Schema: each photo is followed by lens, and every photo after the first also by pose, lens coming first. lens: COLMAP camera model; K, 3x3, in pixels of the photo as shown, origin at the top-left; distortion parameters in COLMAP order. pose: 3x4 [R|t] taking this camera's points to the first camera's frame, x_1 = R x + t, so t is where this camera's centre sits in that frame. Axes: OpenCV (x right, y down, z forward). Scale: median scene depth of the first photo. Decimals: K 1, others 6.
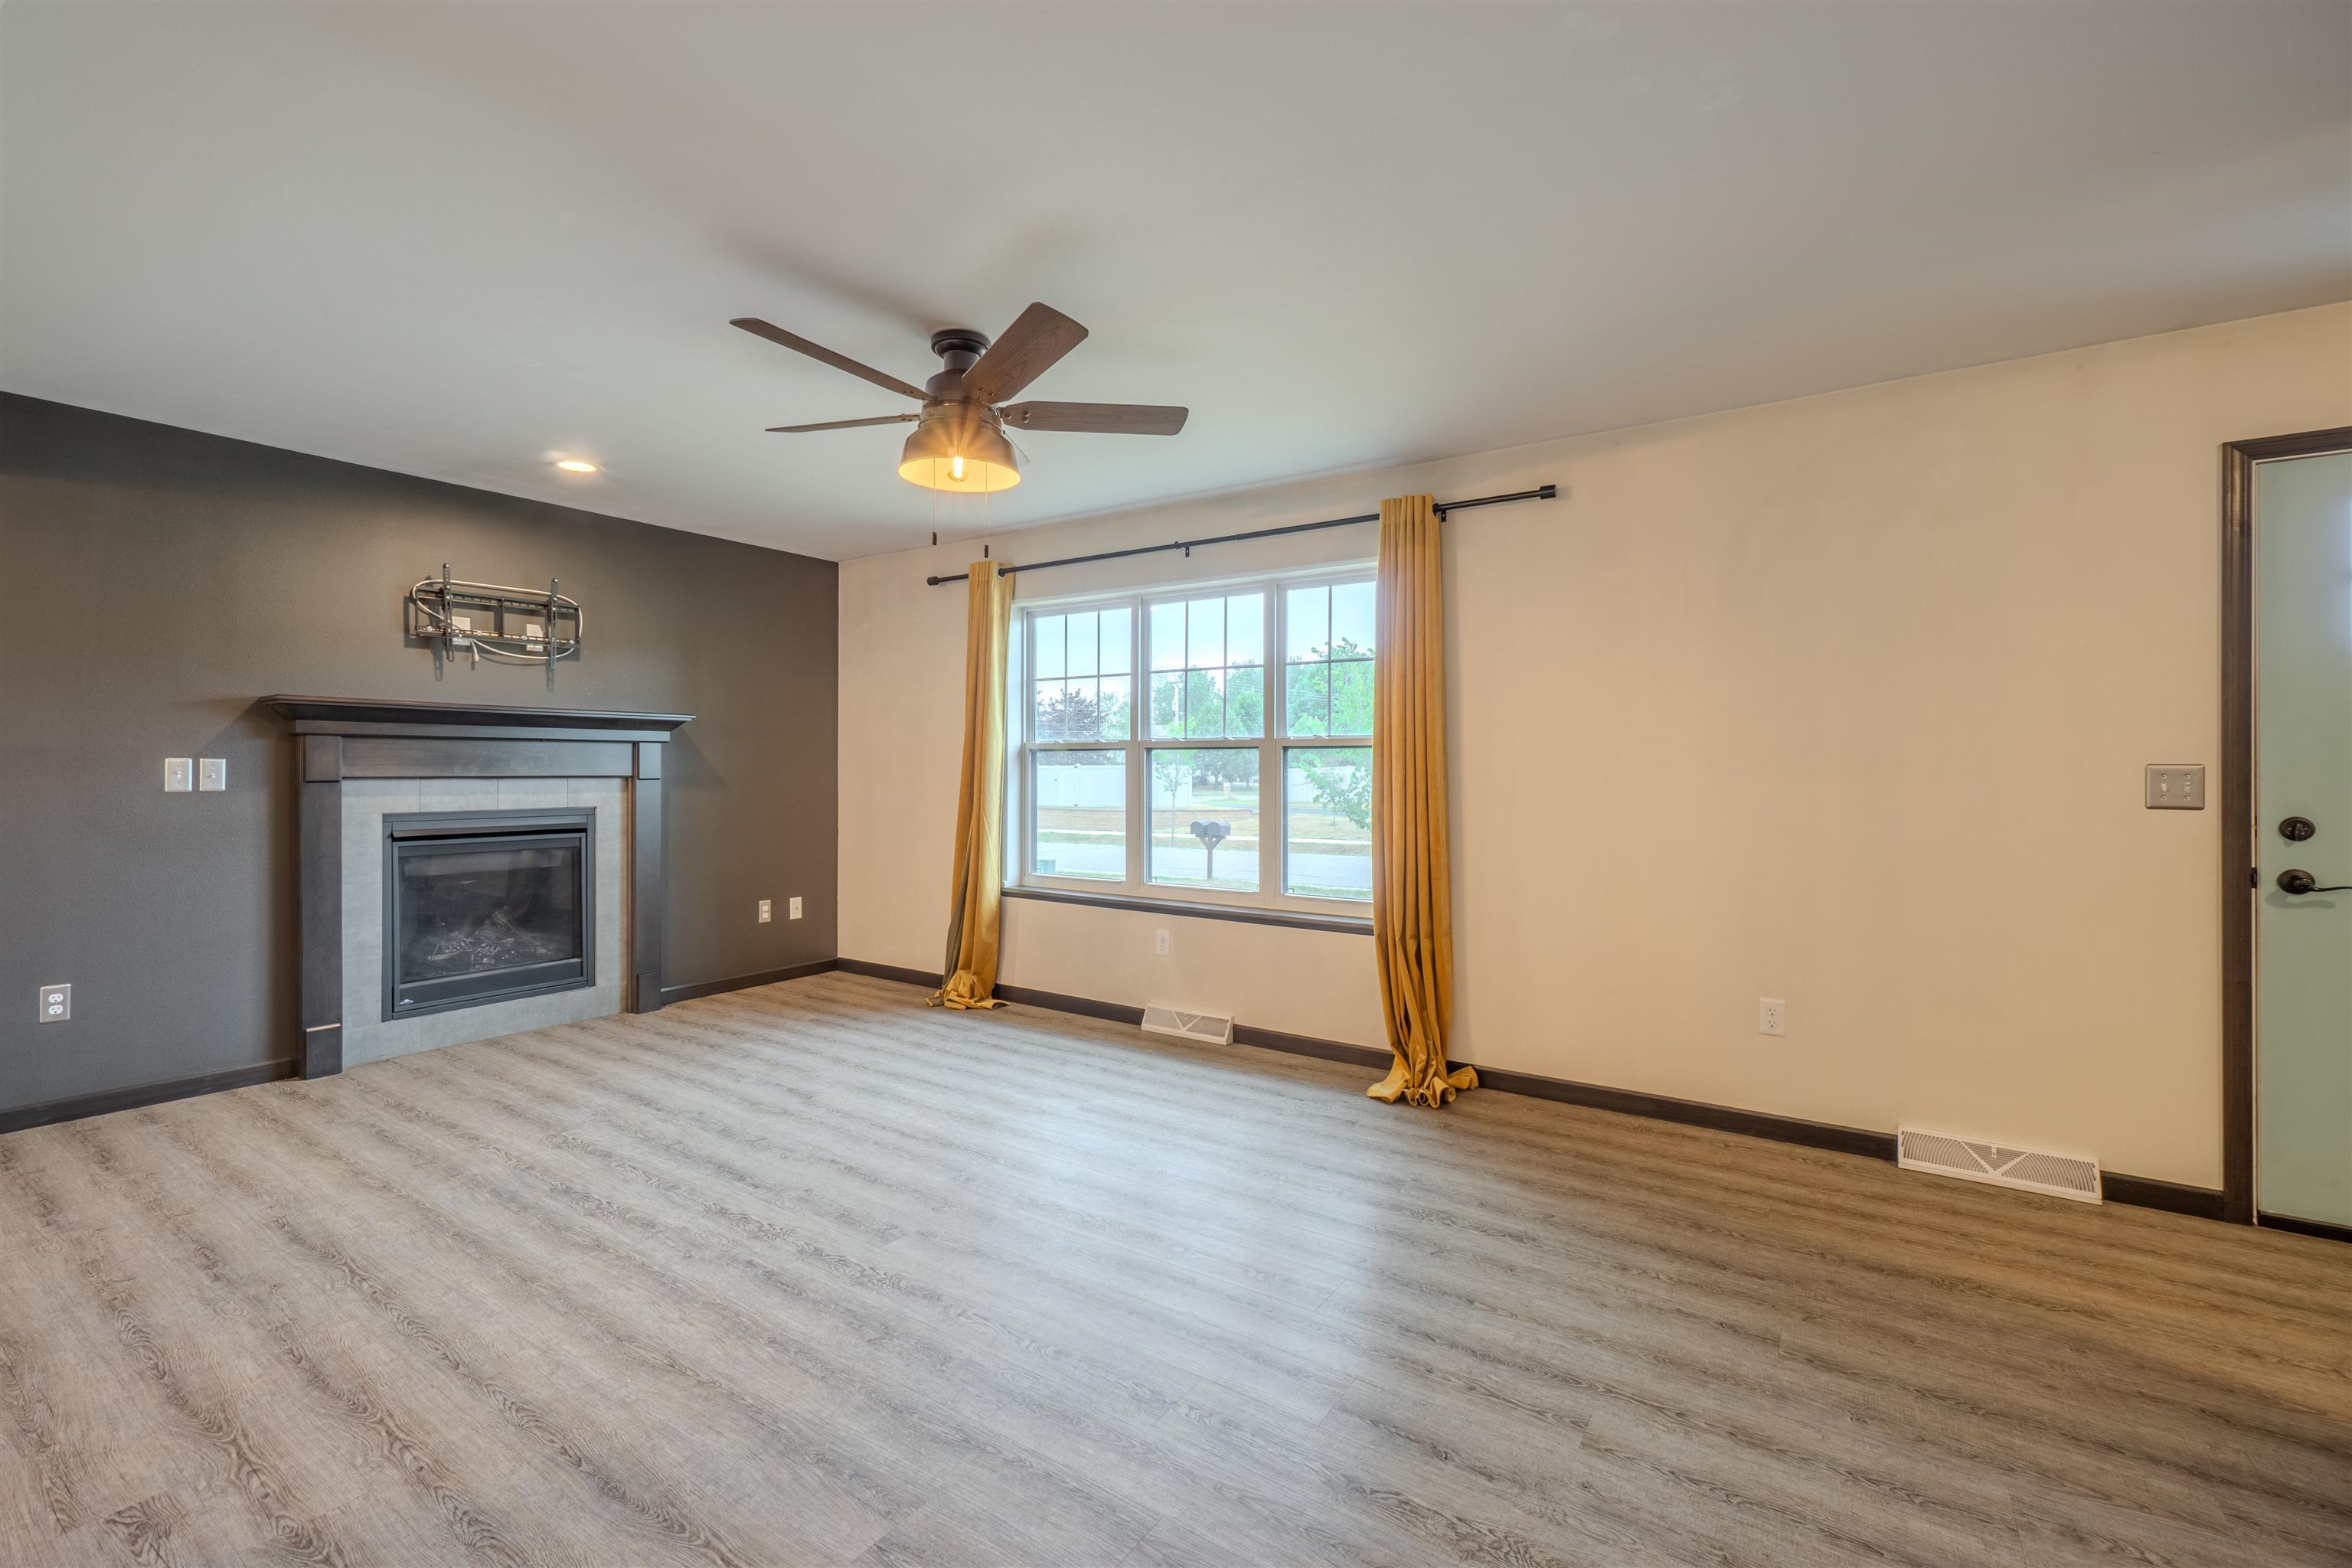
lens RADIAL K [[1028.4, 0, 1103.5], [0, 1028.4, 775.3], [0, 0, 1]] dist [-0.009718, 0.003568]
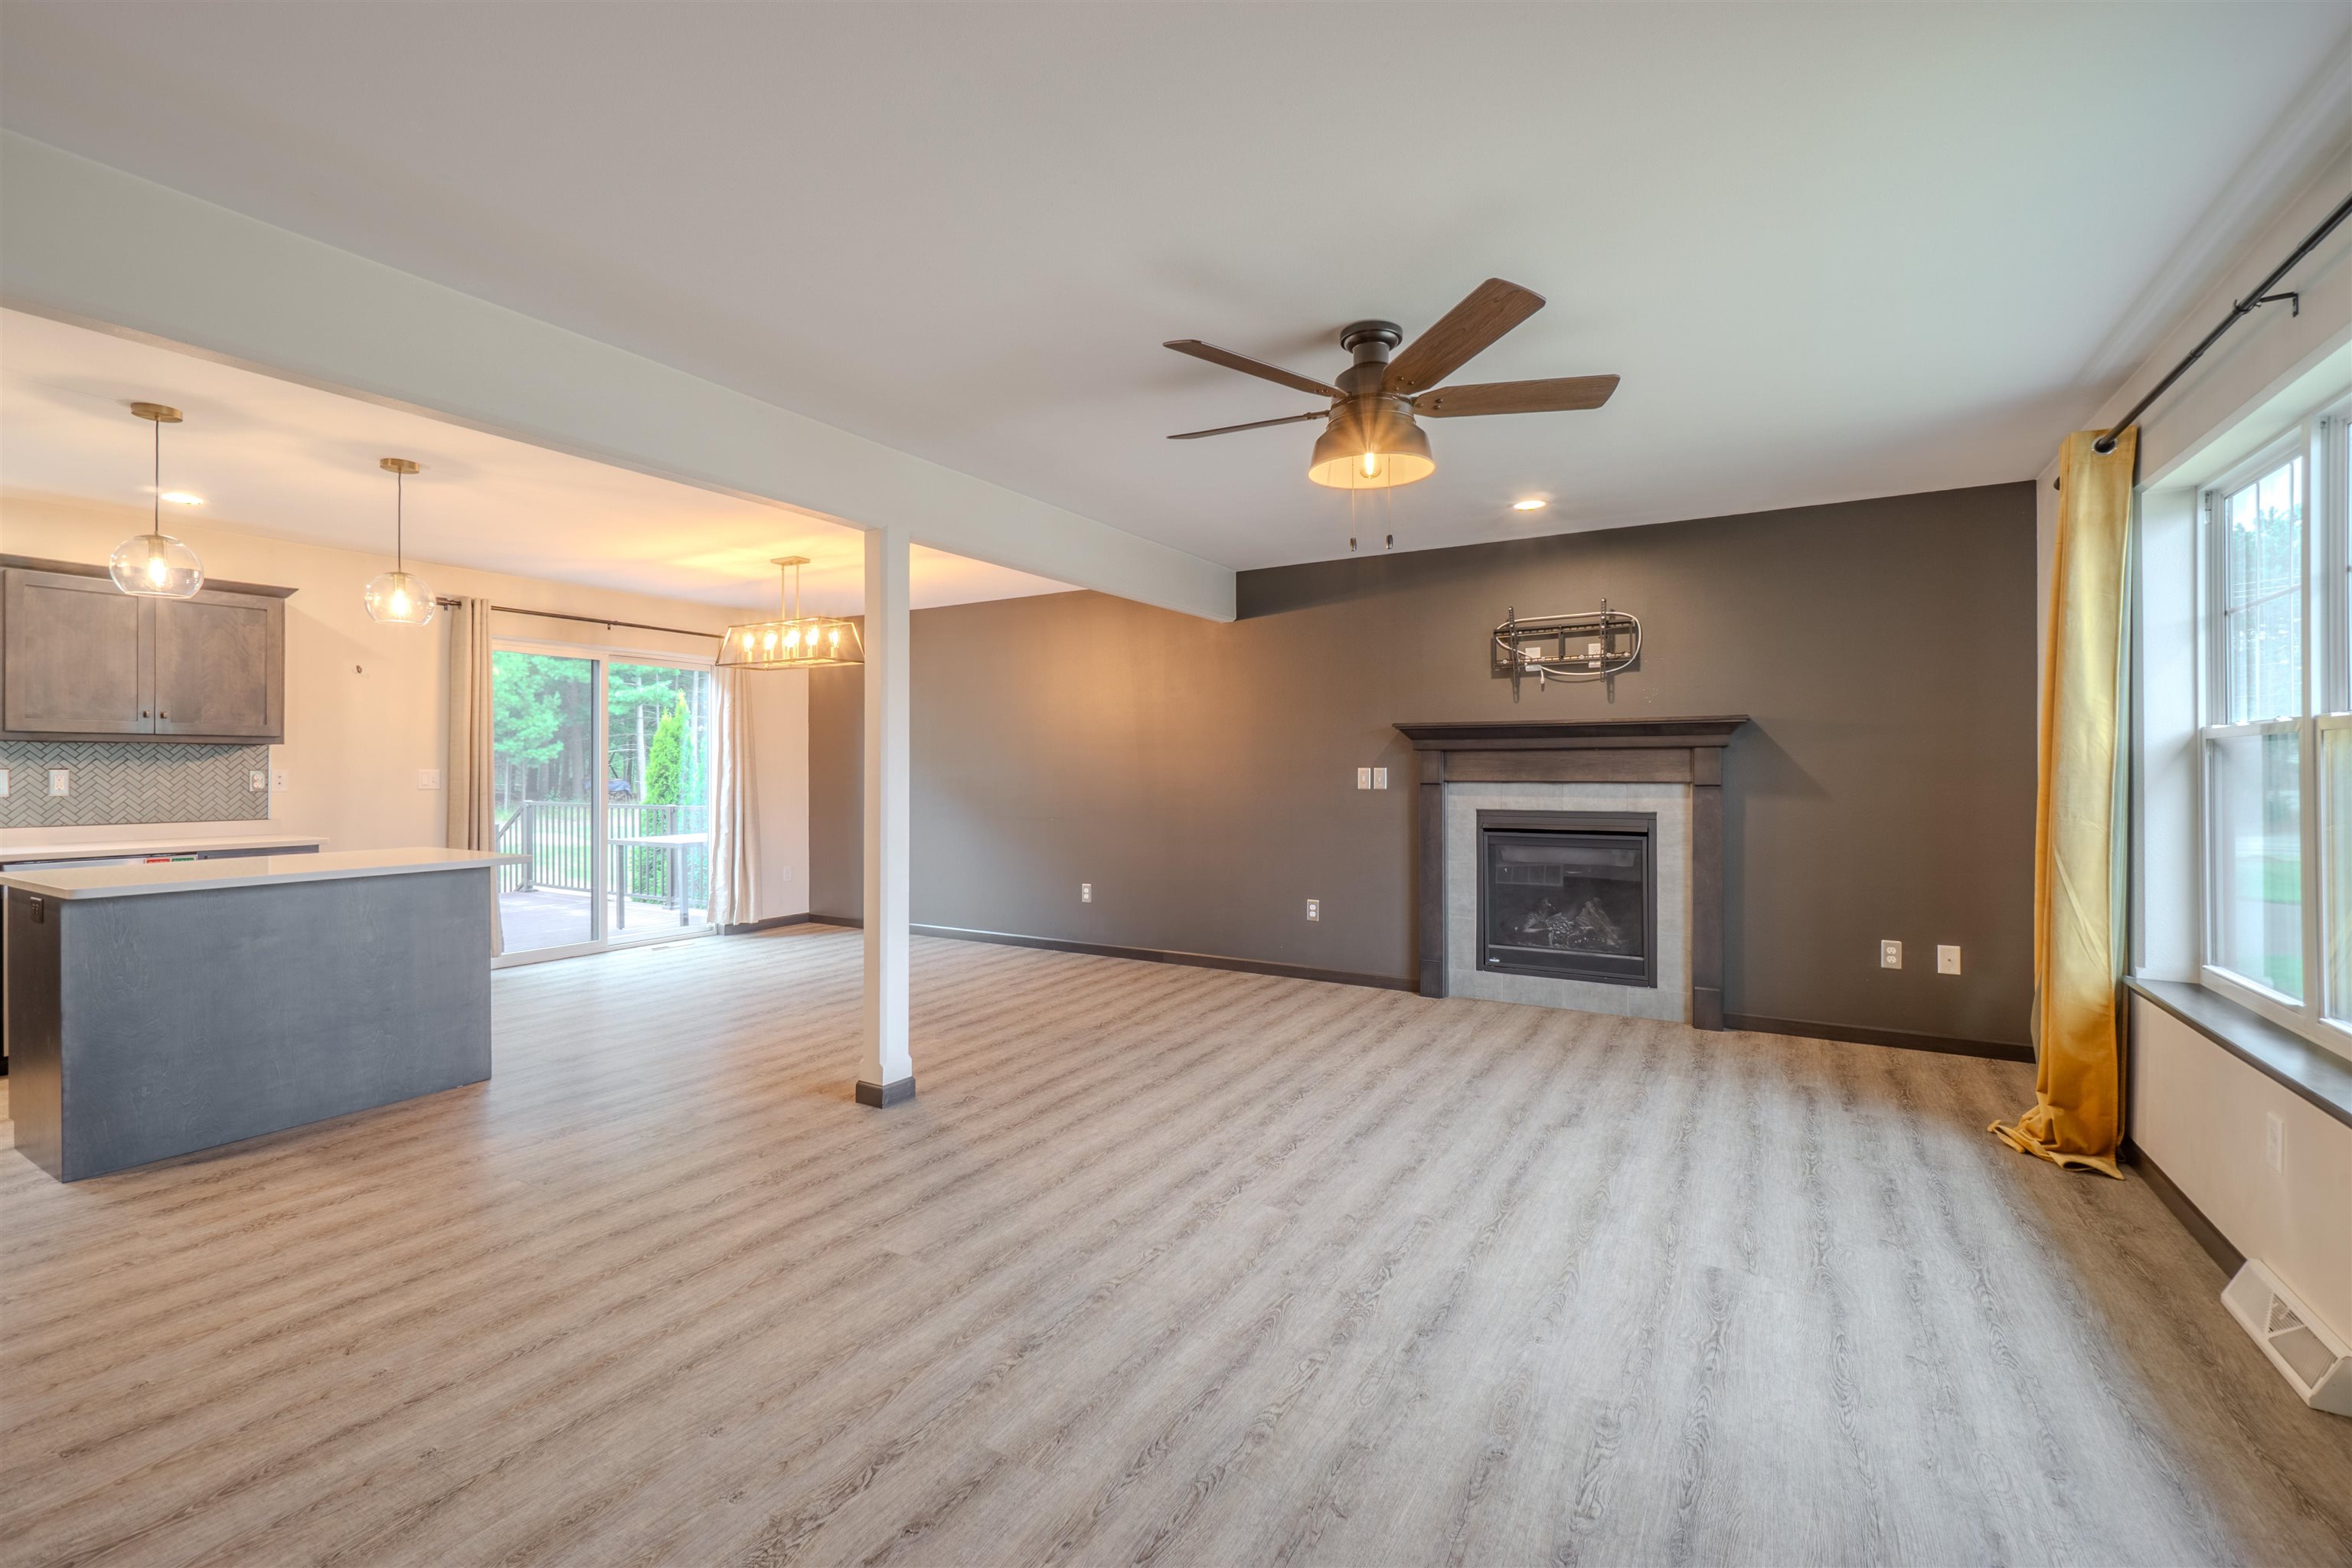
lens RADIAL K [[1028.4, 0, 1174.8], [0, 1028.4, 771.4], [0, 0, 1]] dist [-0.009718, 0.003568]
pose [[0.070606, -0.002279, -0.997502, 0.571485], [-0.006681, 0.999974, -0.002758, -0.004264], [0.997482, 0.006859, 0.070589, 0.528784]]
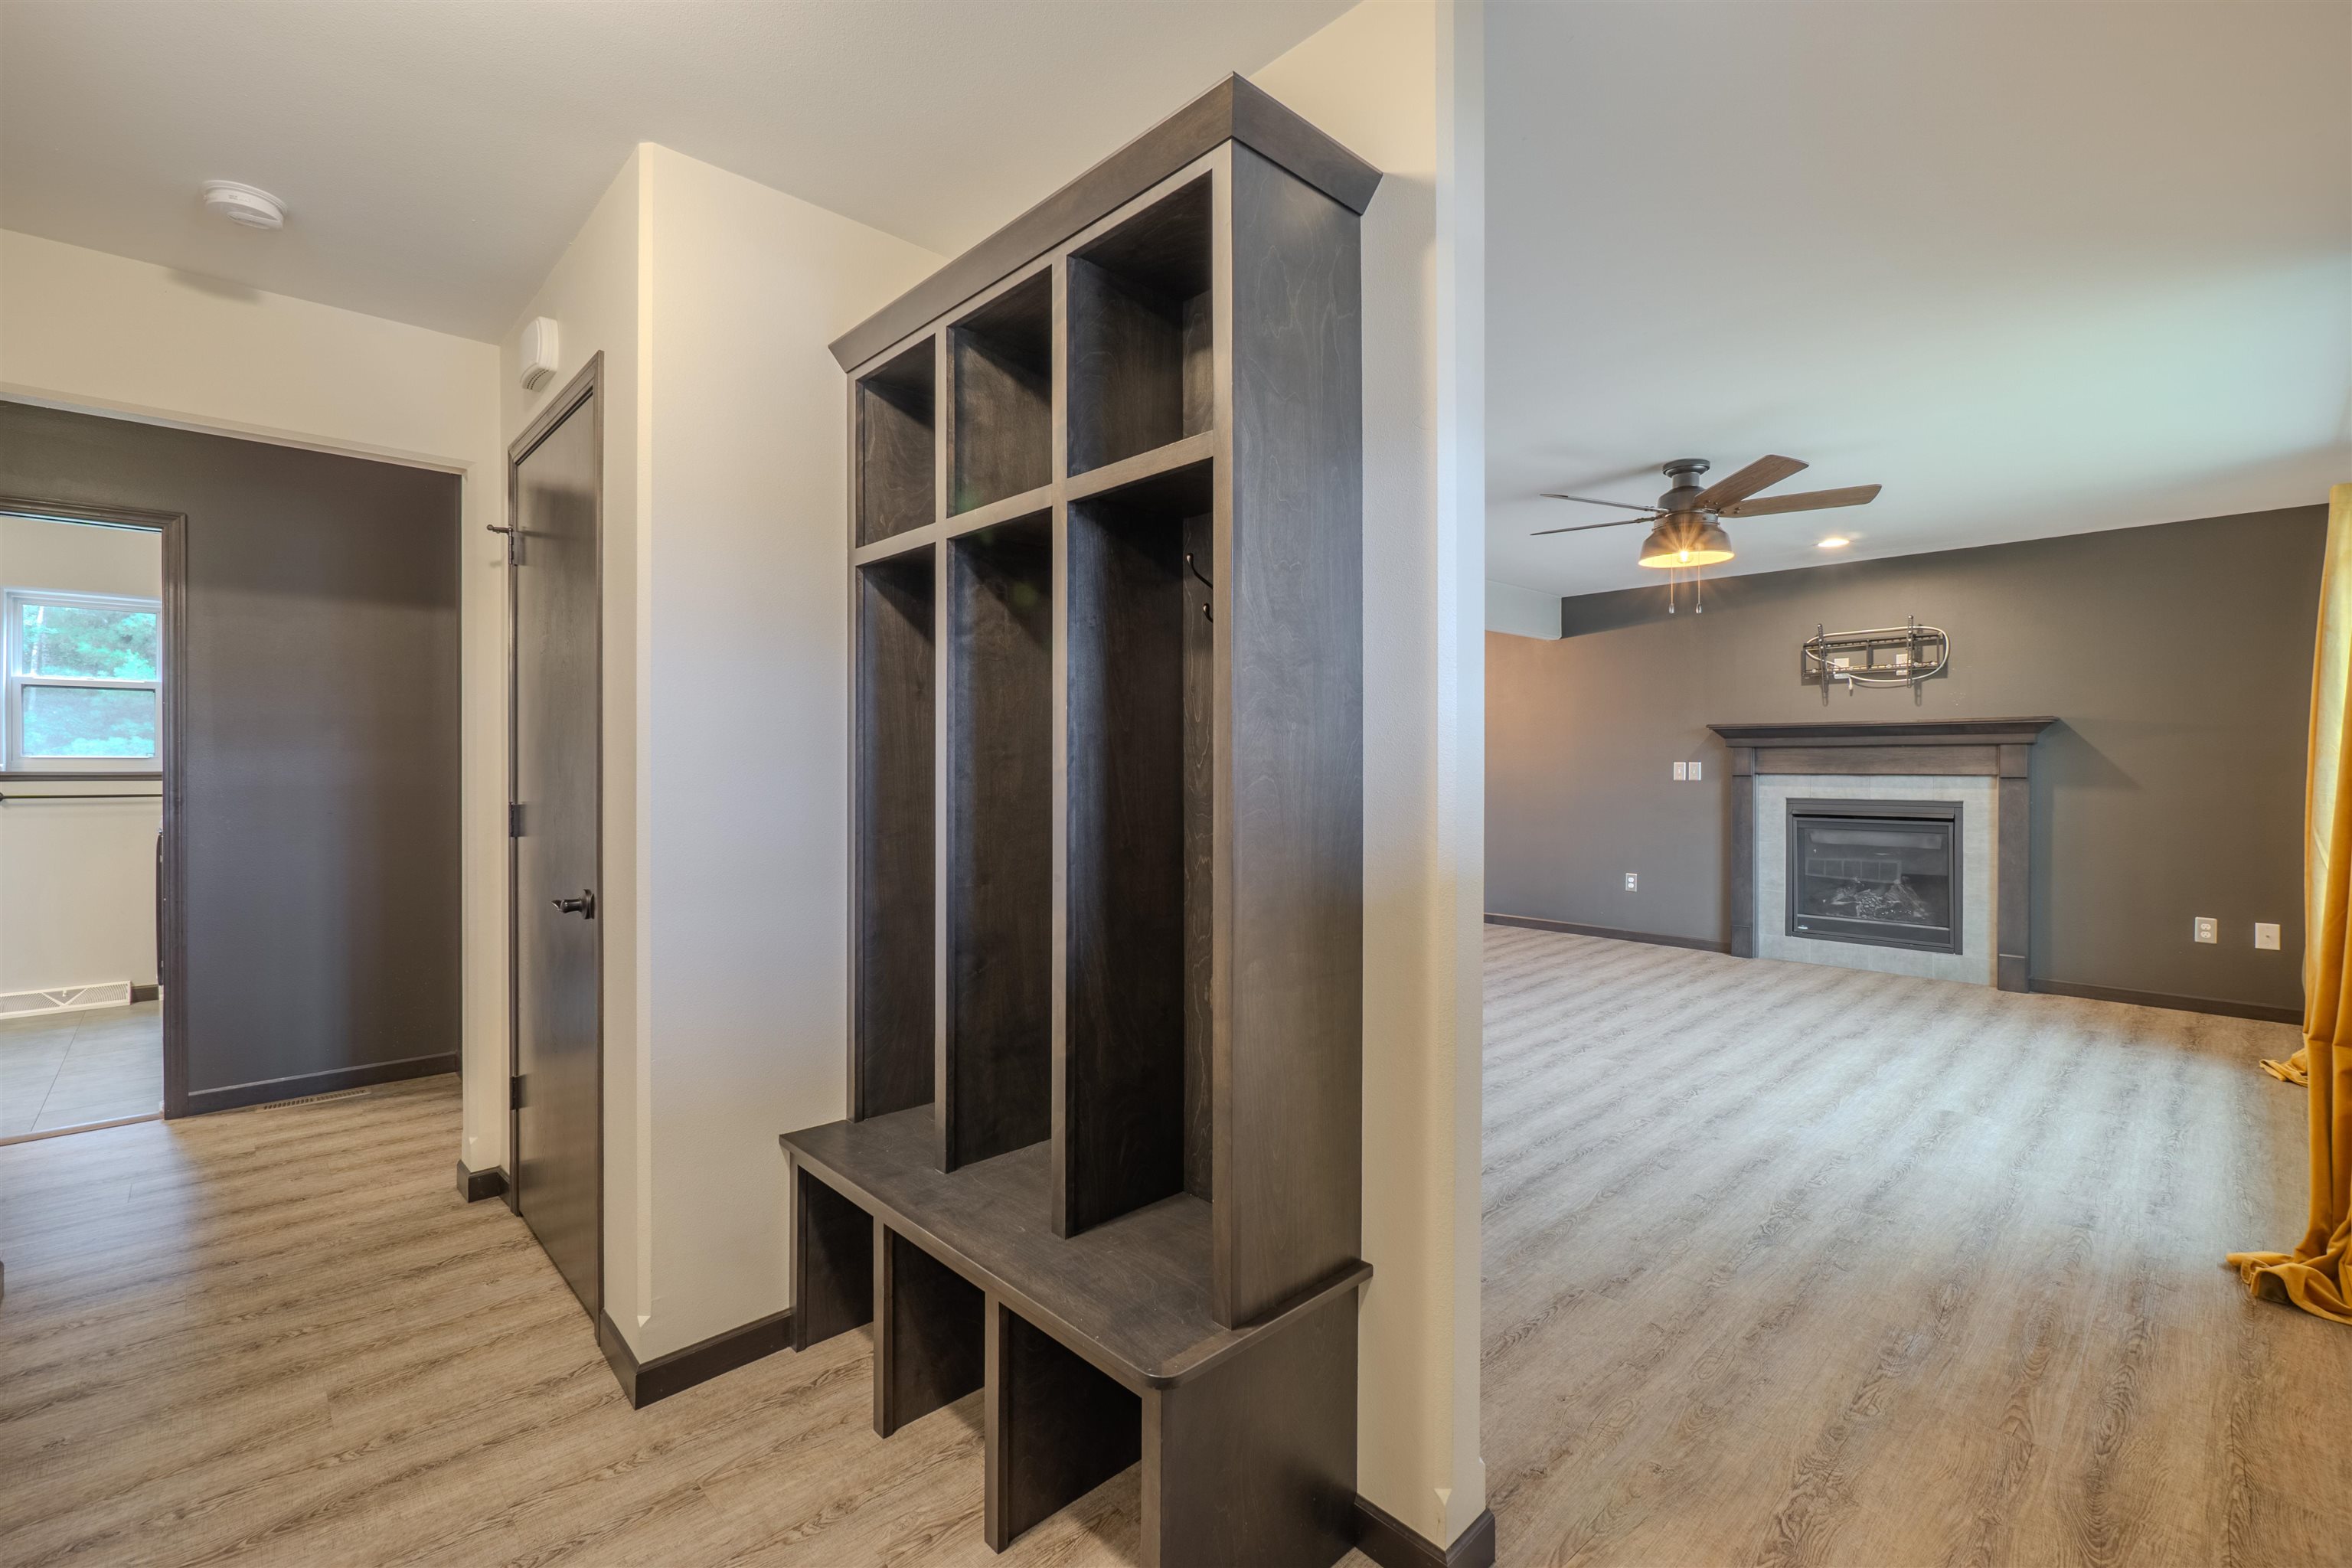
lens RADIAL K [[1028.4, 0, 1138.3], [0, 1028.4, 774.0], [0, 0, 1]] dist [-0.009718, 0.003568]
pose [[-0.230410, 0.004557, -0.973083, 0.995486], [-0.008552, 0.999941, 0.006707, 0.000424], [0.973056, 0.009867, -0.230357, 0.418963]]
